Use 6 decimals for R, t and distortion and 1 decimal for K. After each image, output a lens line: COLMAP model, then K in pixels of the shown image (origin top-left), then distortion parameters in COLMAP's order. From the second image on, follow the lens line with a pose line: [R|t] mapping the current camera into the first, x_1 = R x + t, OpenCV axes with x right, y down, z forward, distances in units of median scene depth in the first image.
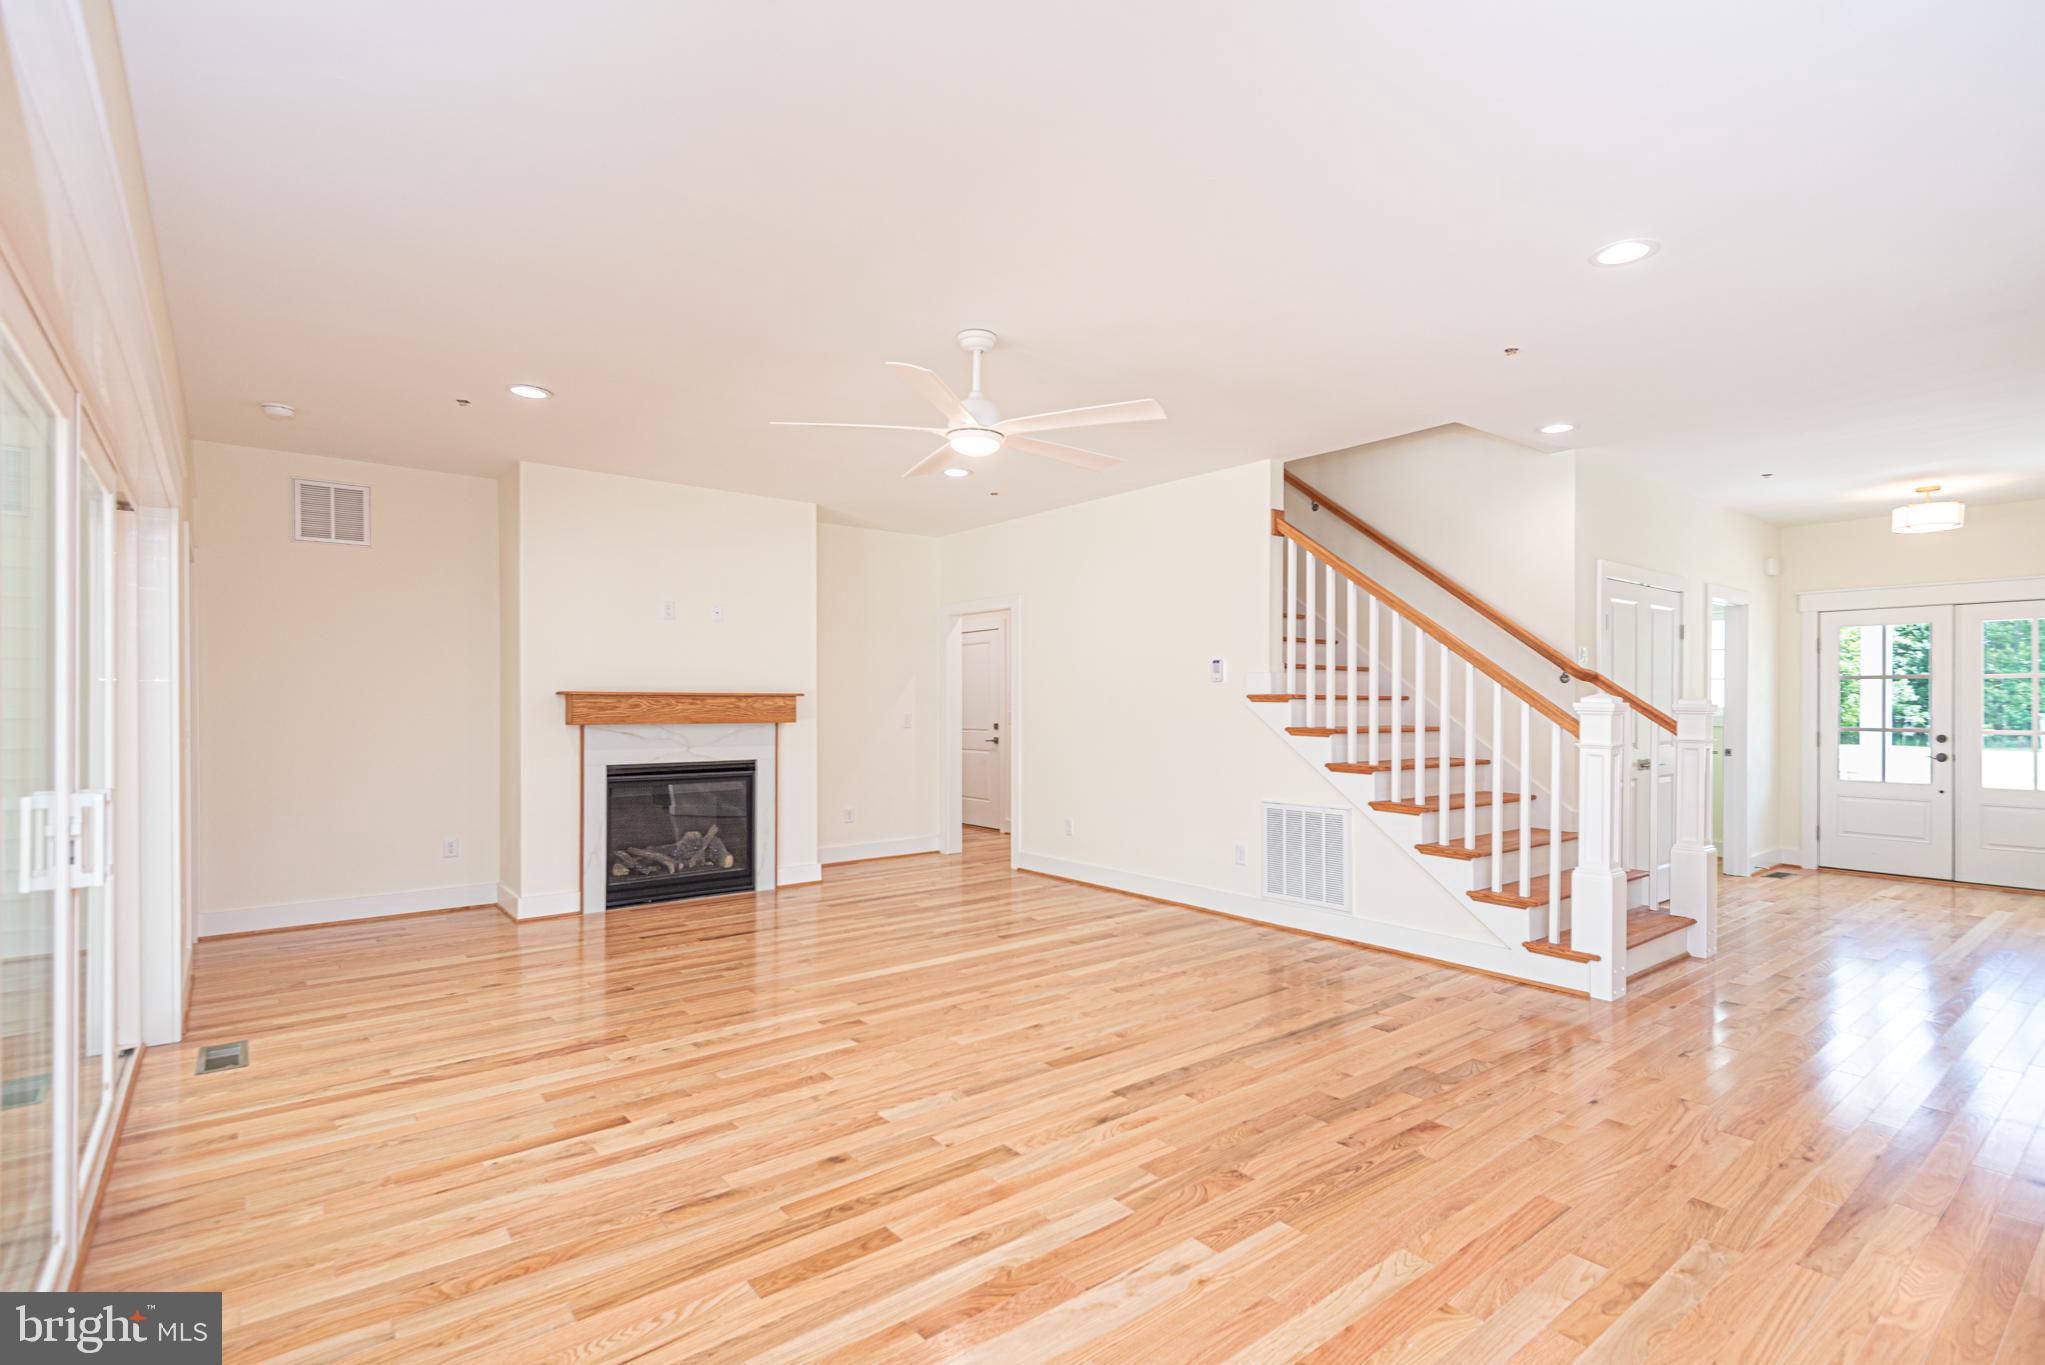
lens RADIAL K [[964.9, 0, 1005.9], [0, 964.9, 698.9], [0, 0, 1]] dist [0.015322, -0.003949]
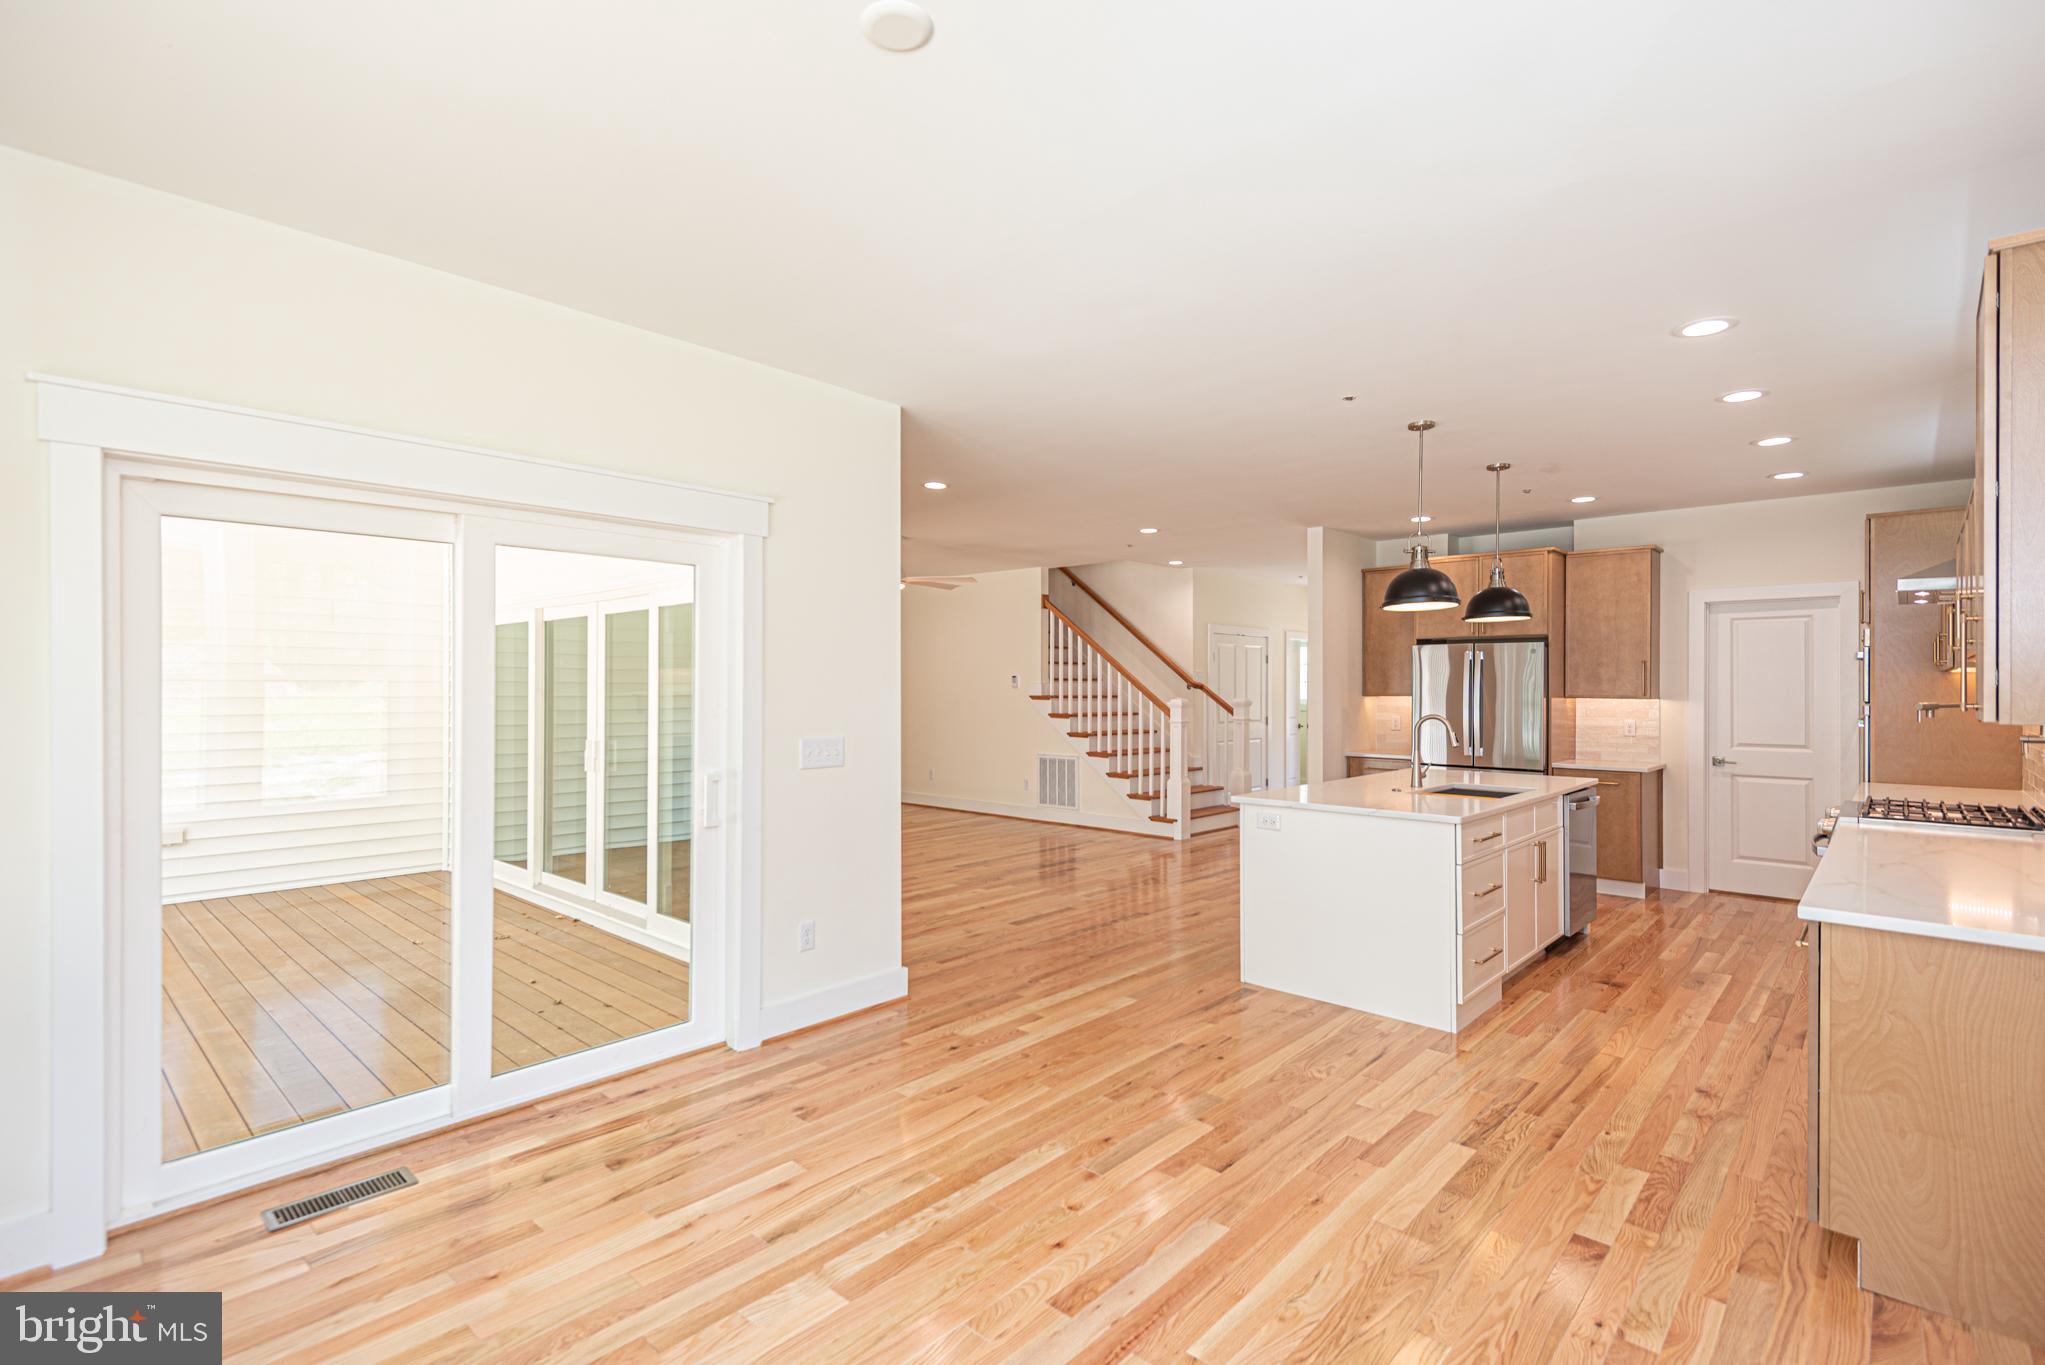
lens RADIAL K [[964.9, 0, 1016.5], [0, 964.9, 679.3], [0, 0, 1]] dist [0.015322, -0.003949]
pose [[0.987664, 0.003635, 0.156548, -0.061838], [-0.003200, 0.999990, -0.003028, -0.031780], [-0.156557, 0.002490, 0.987666, -0.867254]]
